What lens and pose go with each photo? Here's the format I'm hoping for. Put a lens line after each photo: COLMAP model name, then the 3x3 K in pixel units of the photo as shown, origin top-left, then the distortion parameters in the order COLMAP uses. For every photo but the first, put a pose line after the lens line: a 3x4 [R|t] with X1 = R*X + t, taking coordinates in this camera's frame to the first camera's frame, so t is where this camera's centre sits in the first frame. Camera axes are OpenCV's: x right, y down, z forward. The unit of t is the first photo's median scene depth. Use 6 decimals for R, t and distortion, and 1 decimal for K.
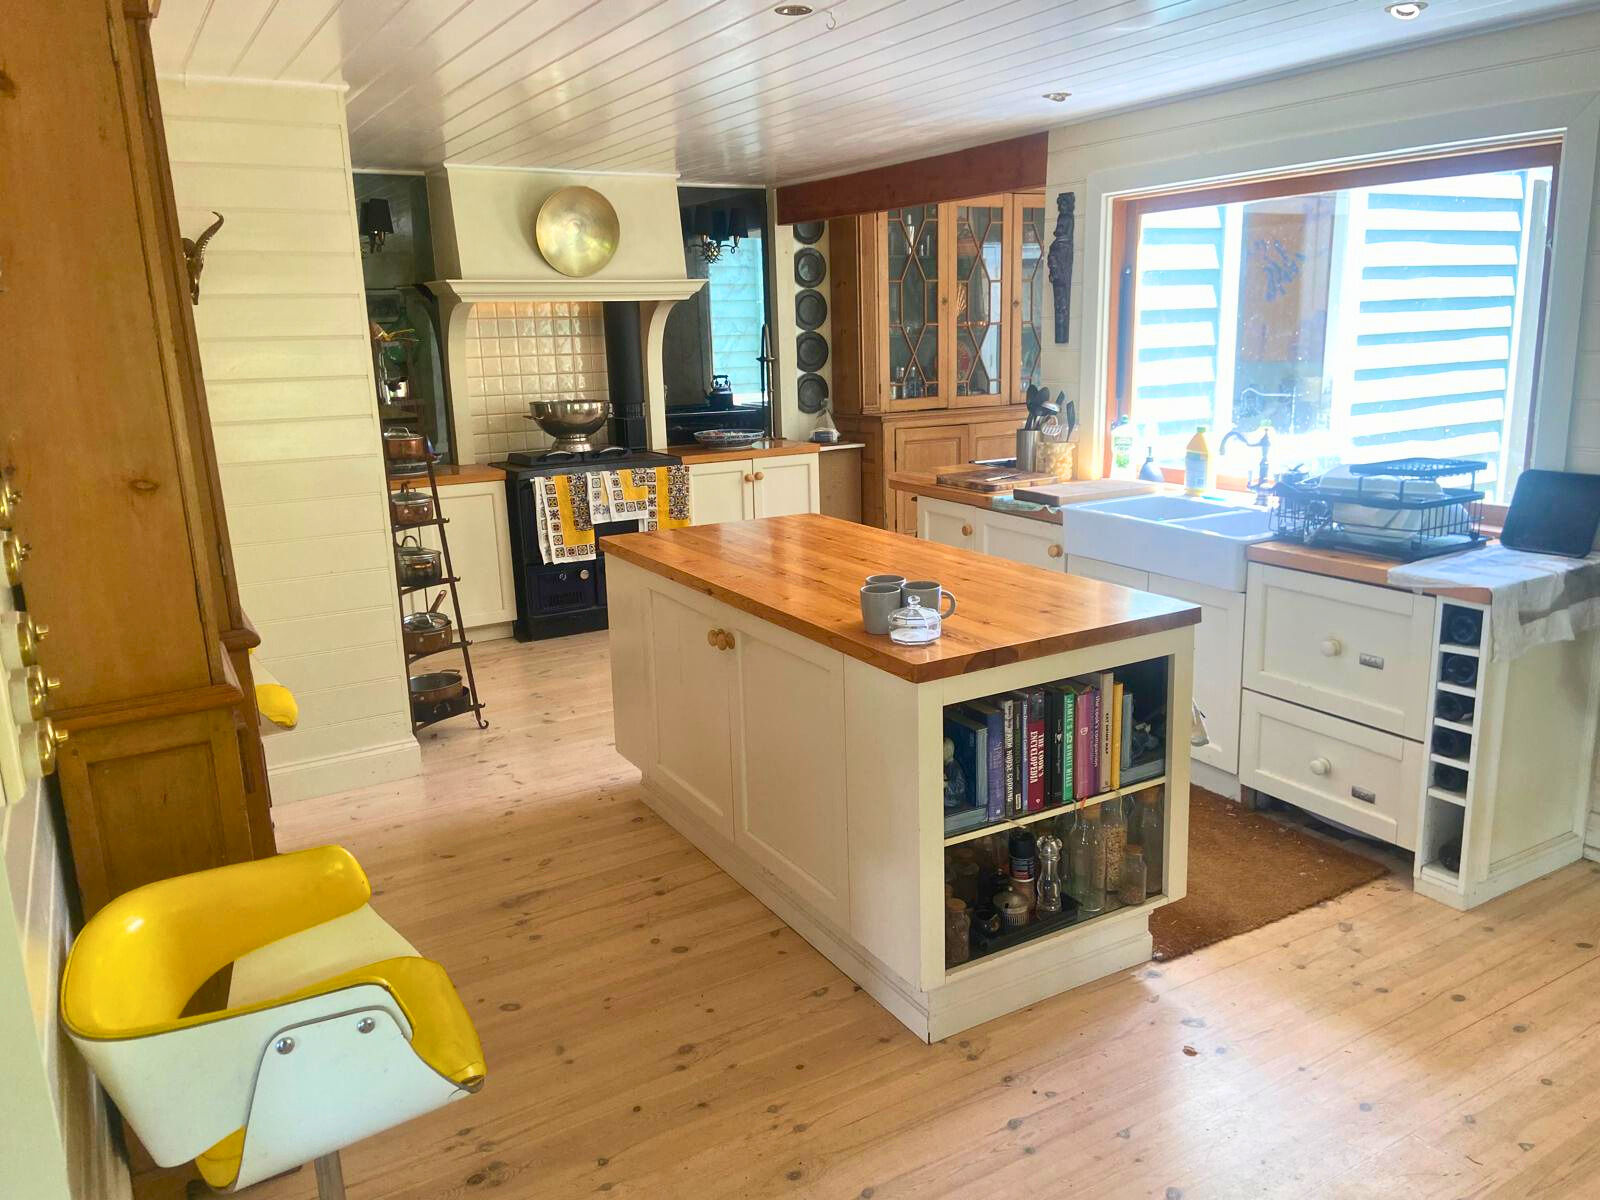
lens RADIAL K [[1201.5, 0, 804.4], [0, 1201.5, 599.0], [0, 0, 1]] dist [0.007238, 0.001788]
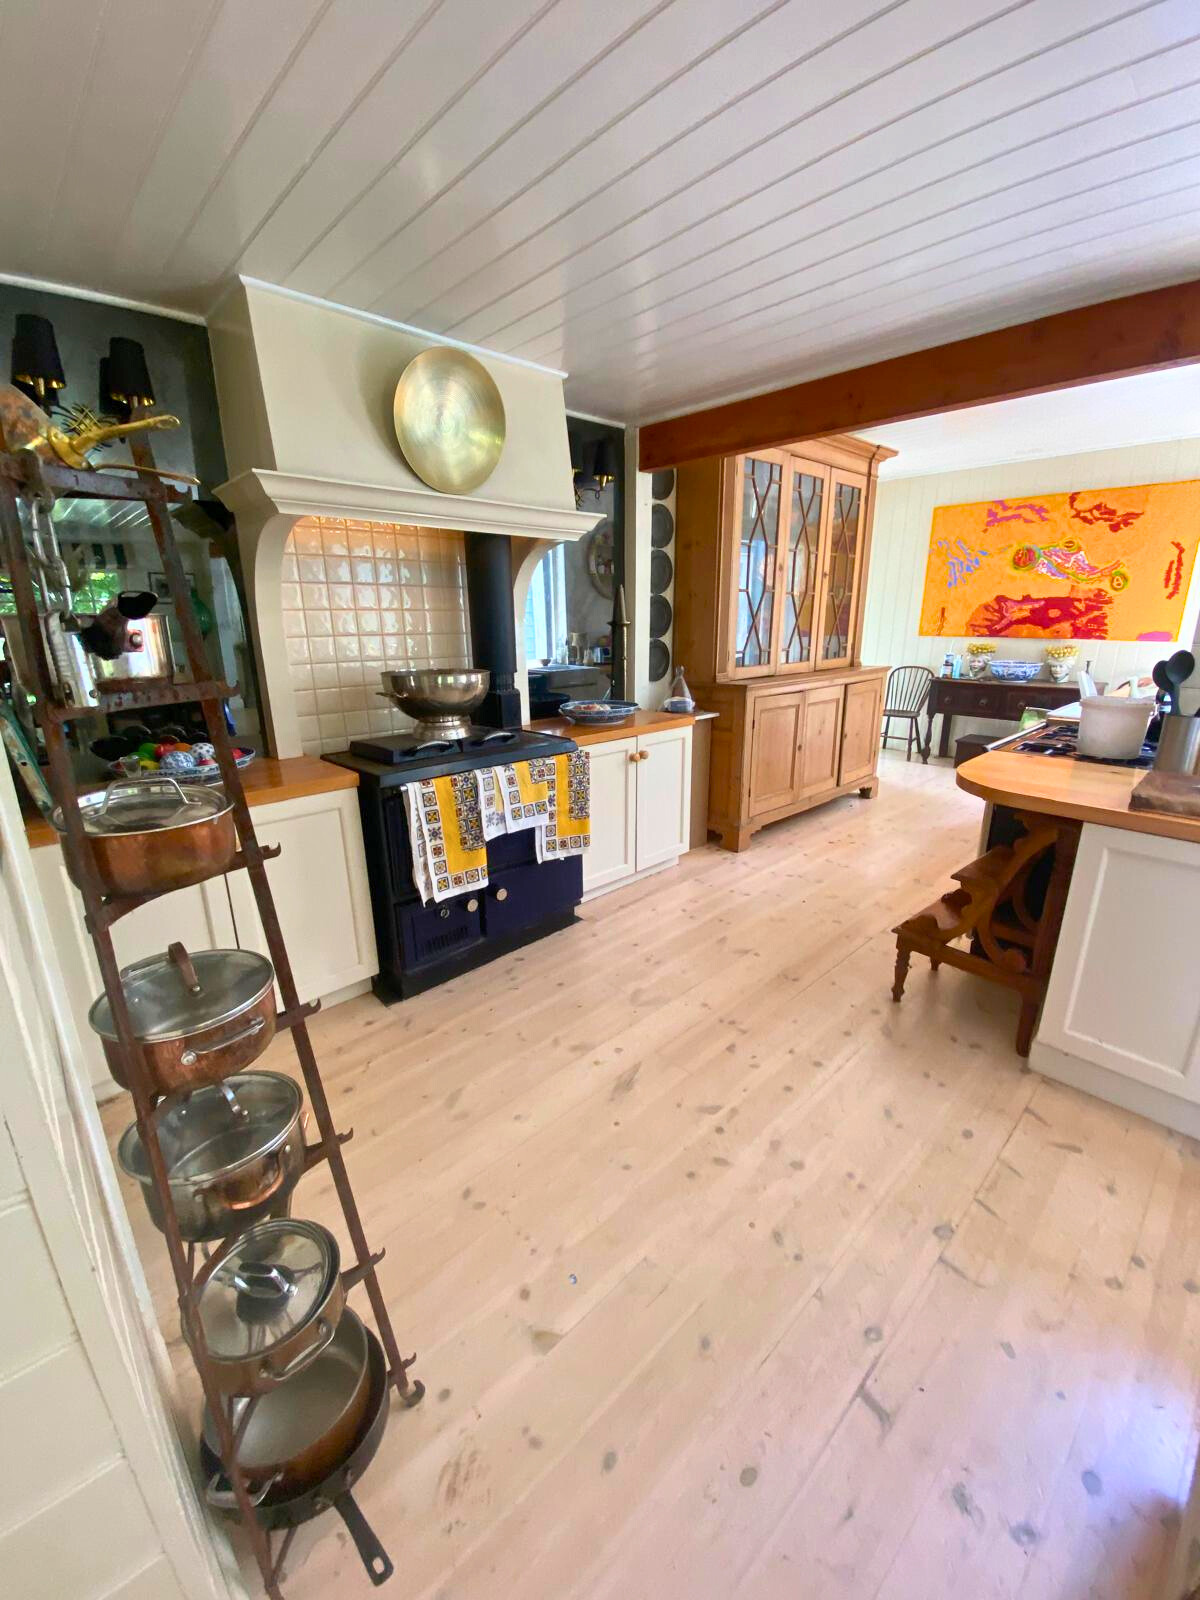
lens RADIAL K [[655.0, 0, 594.1], [0, 655.0, 798.8], [0, 0, 1]] dist [0.025711, -0.000040]
pose [[0.978333, -0.042563, 0.202617, -0.189033], [0.034327, 0.998442, 0.043994, -0.101888], [-0.204174, -0.036085, 0.978269, 0.589172]]
